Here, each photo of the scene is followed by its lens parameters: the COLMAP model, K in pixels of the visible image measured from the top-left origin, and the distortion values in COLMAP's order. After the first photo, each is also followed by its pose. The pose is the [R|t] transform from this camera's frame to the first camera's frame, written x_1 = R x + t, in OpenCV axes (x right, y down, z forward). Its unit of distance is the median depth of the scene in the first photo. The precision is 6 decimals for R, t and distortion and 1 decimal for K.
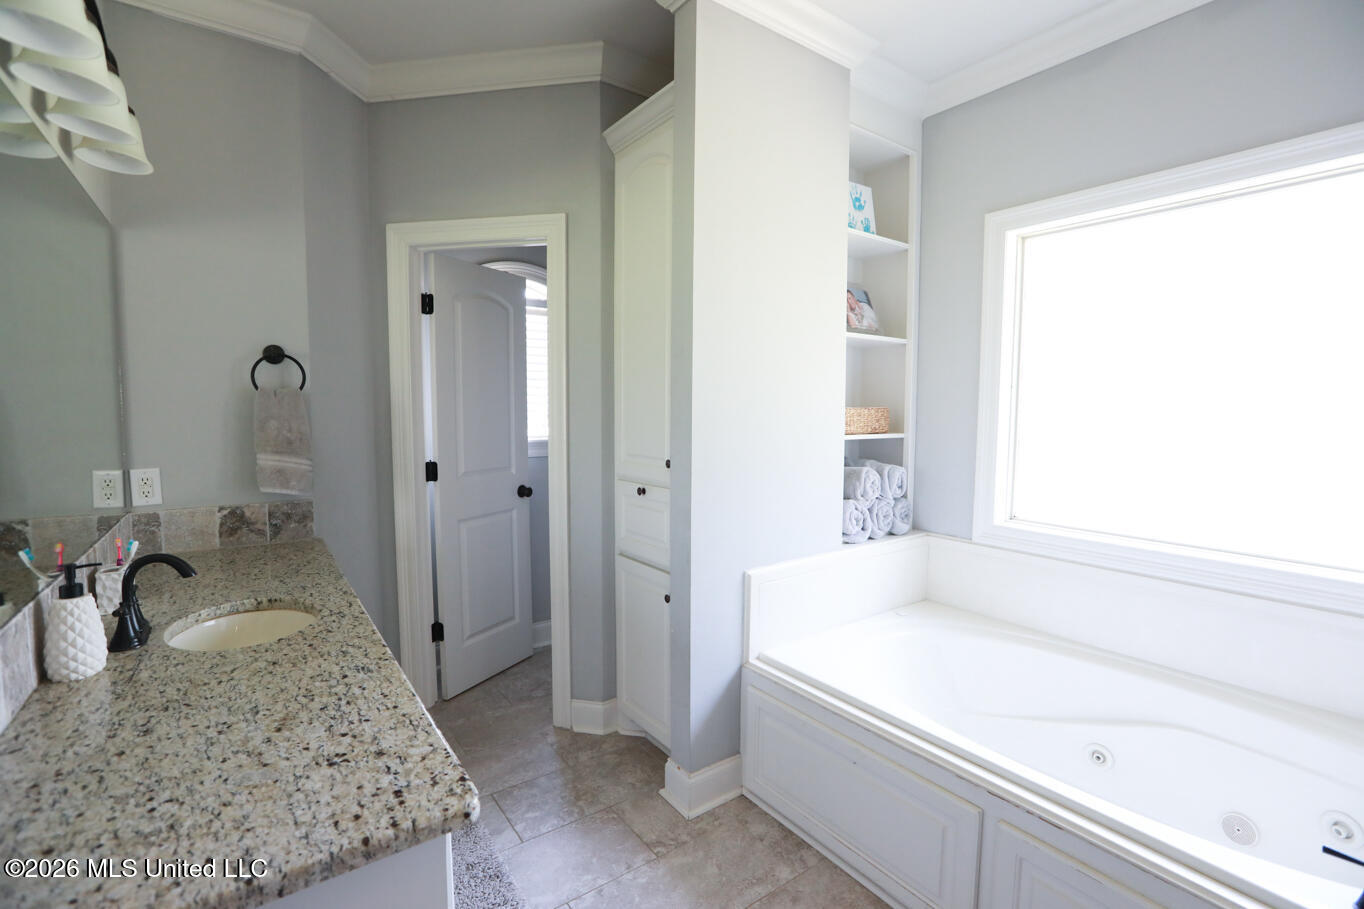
lens RADIAL K [[628.0, 0, 681.5], [0, 628.0, 455.9], [0, 0, 1]] dist [-0.030200, 0.006952]
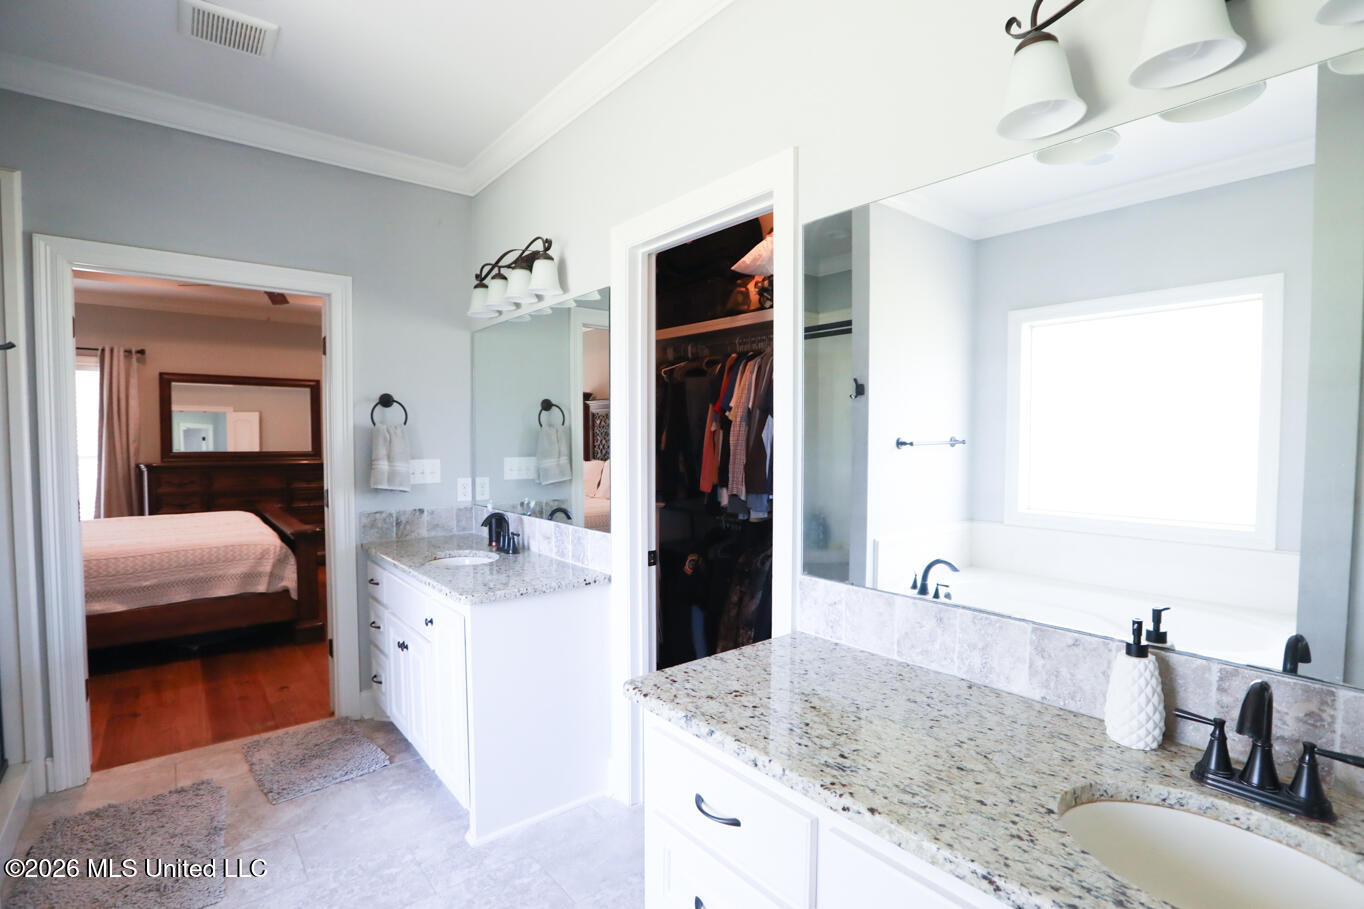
lens RADIAL K [[628.0, 0, 683.0], [0, 628.0, 455.9], [0, 0, 1]] dist [-0.030200, 0.006952]
pose [[-0.997911, -0.003772, -0.064492, -0.301053], [-0.010635, 0.994265, 0.106412, -0.167989], [0.063721, 0.106876, -0.992228, 2.050067]]
